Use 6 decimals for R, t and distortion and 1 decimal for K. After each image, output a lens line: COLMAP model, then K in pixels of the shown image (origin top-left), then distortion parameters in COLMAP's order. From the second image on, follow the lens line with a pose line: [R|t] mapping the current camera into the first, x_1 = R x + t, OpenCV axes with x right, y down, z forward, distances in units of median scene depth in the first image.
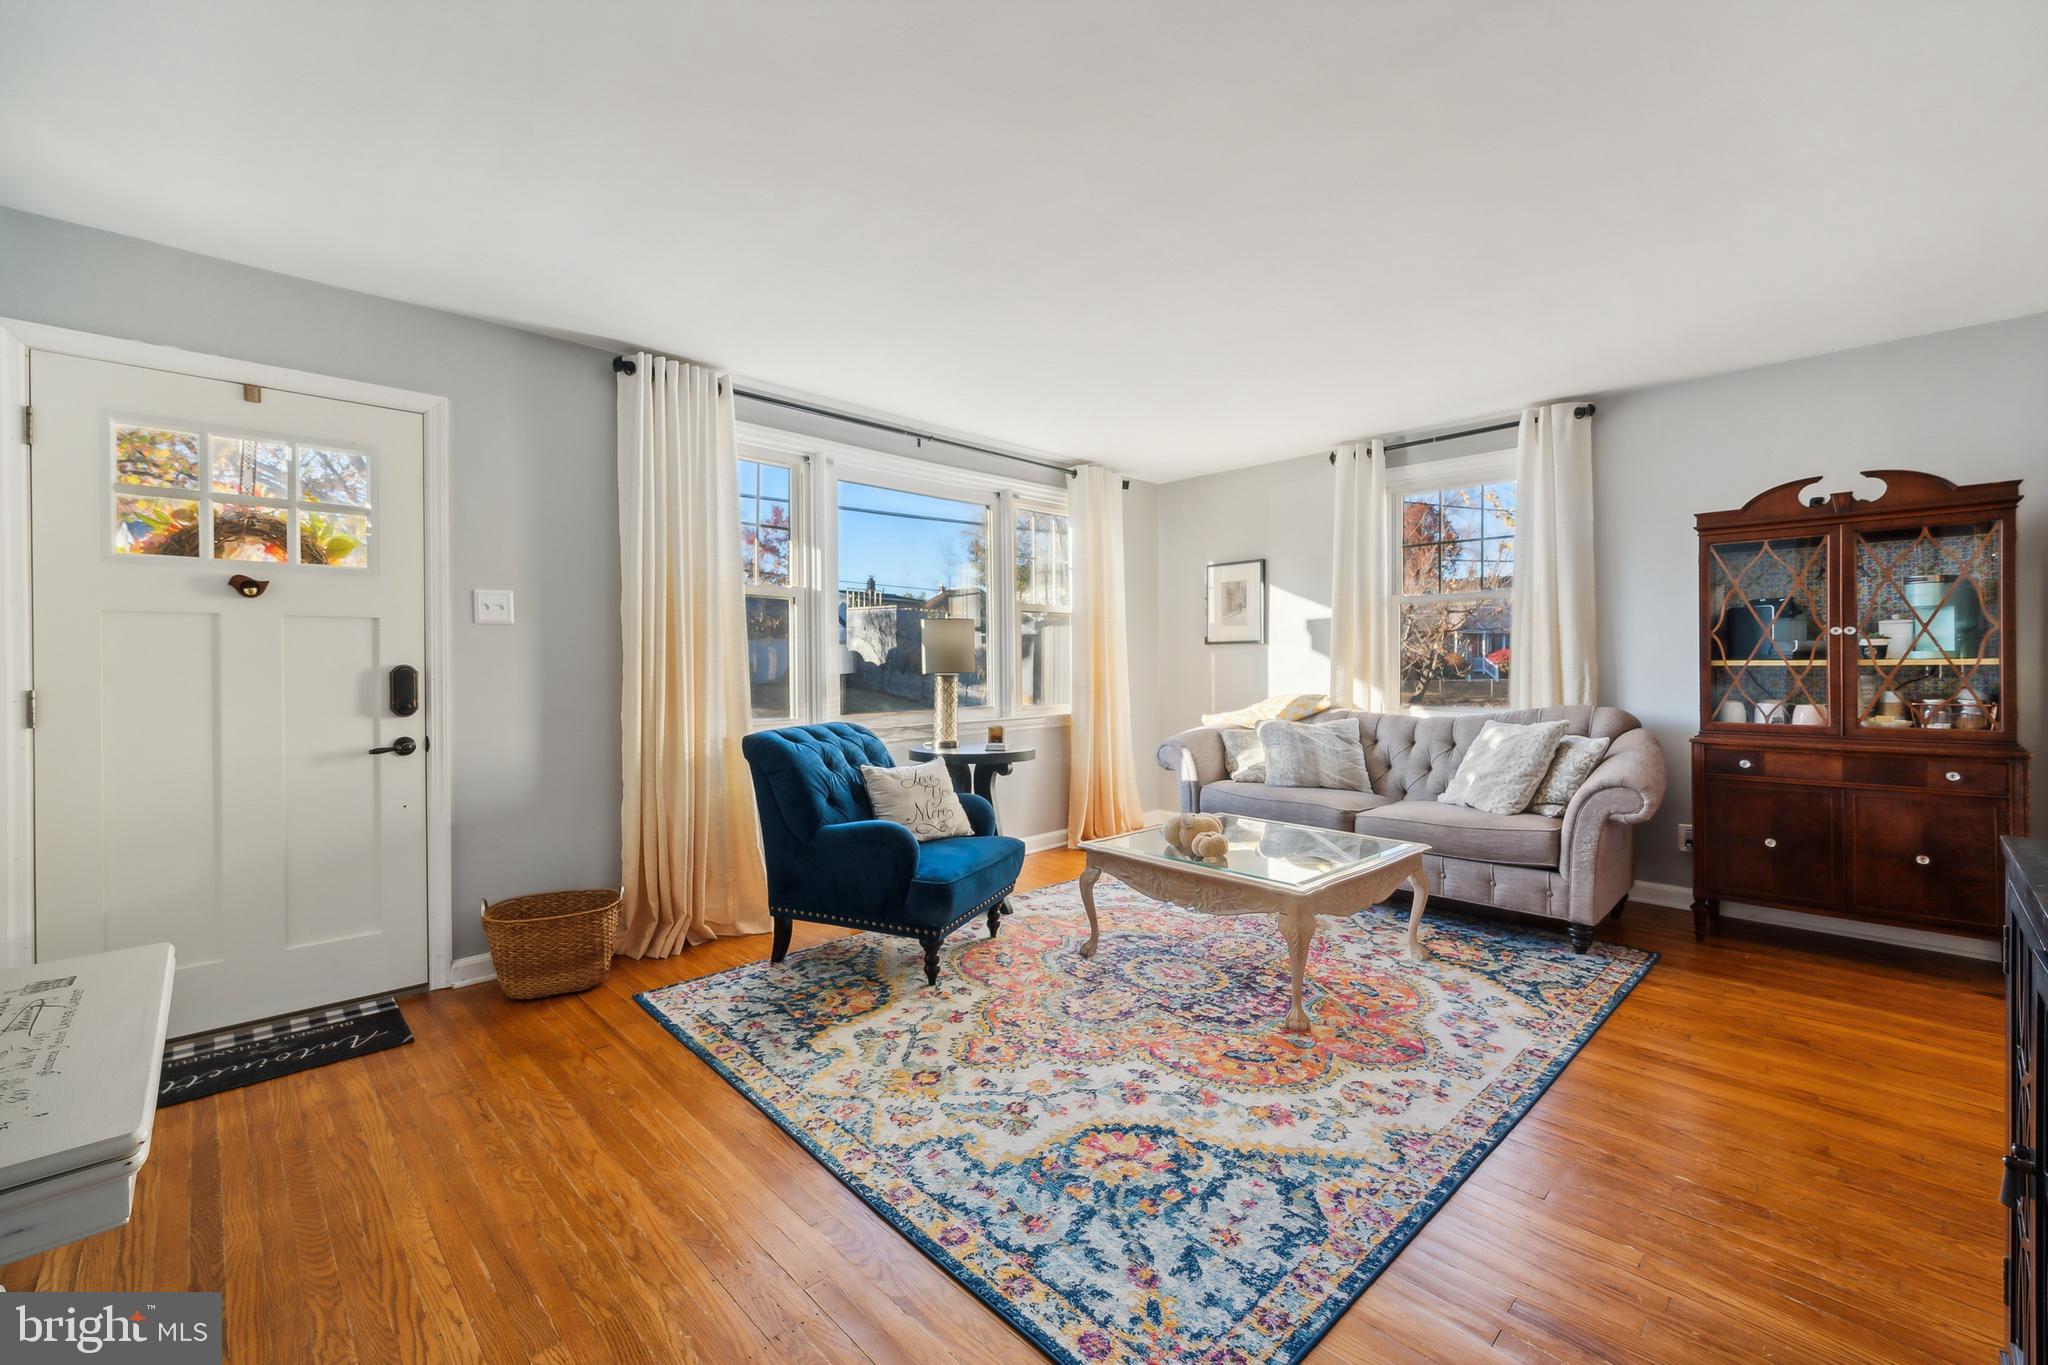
lens RADIAL K [[857.5, 0, 1028.7], [0, 857.5, 662.1], [0, 0, 1]] dist [0.002577, 0.000203]
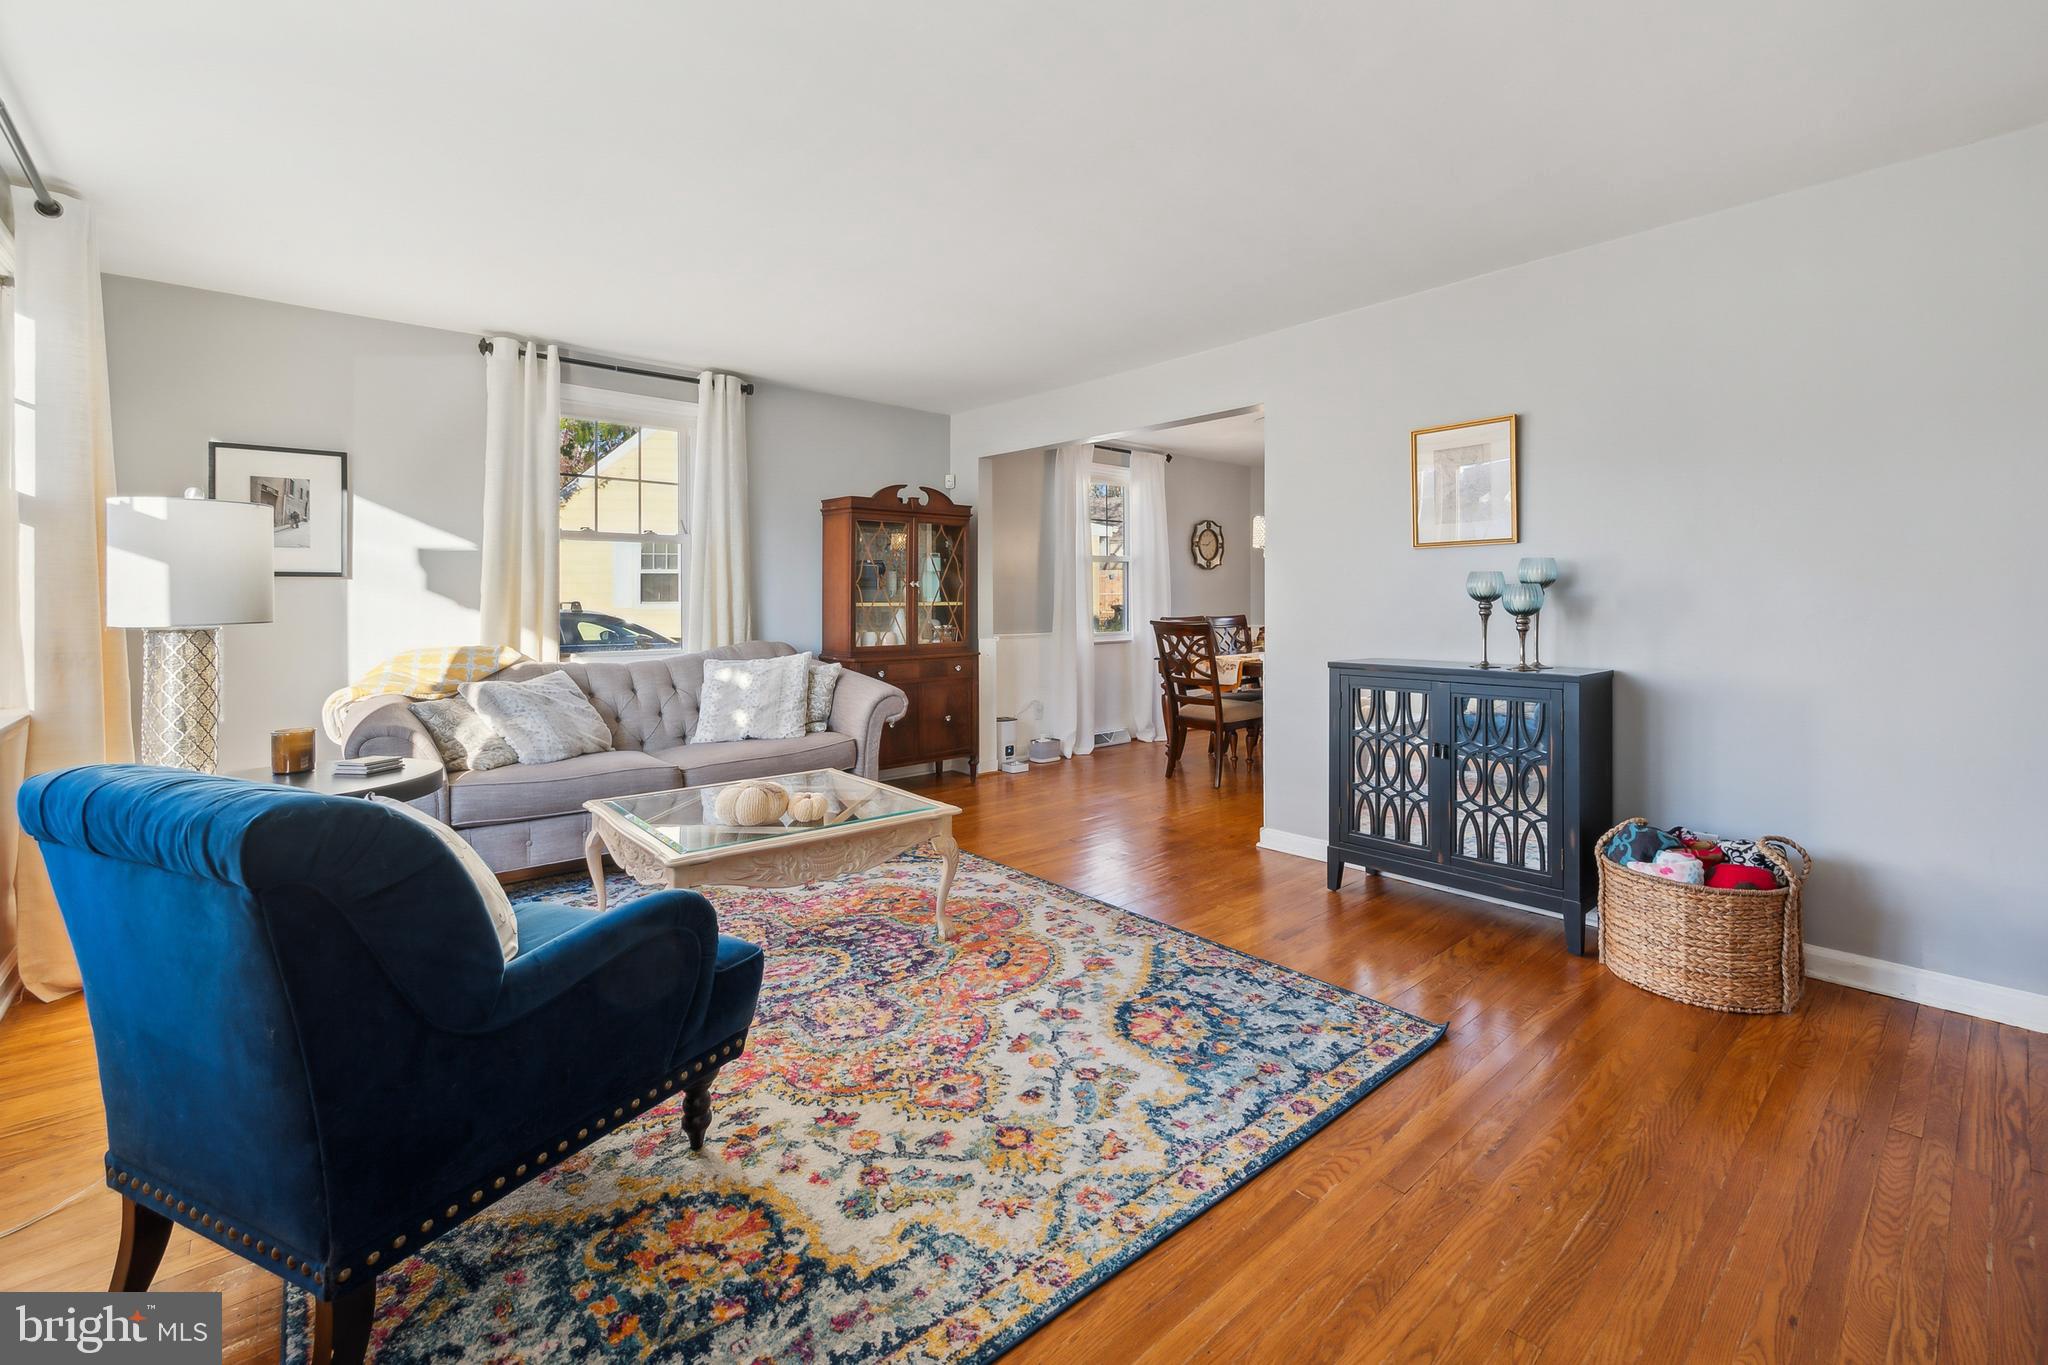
lens RADIAL K [[857.5, 0, 1075.8], [0, 857.5, 613.0], [0, 0, 1]] dist [0.002577, 0.000203]
pose [[0.025157, -0.007788, 0.999653, -0.890028], [0.006545, 0.999950, 0.007626, 0.009231], [-0.999662, 0.006351, 0.025207, 0.929439]]
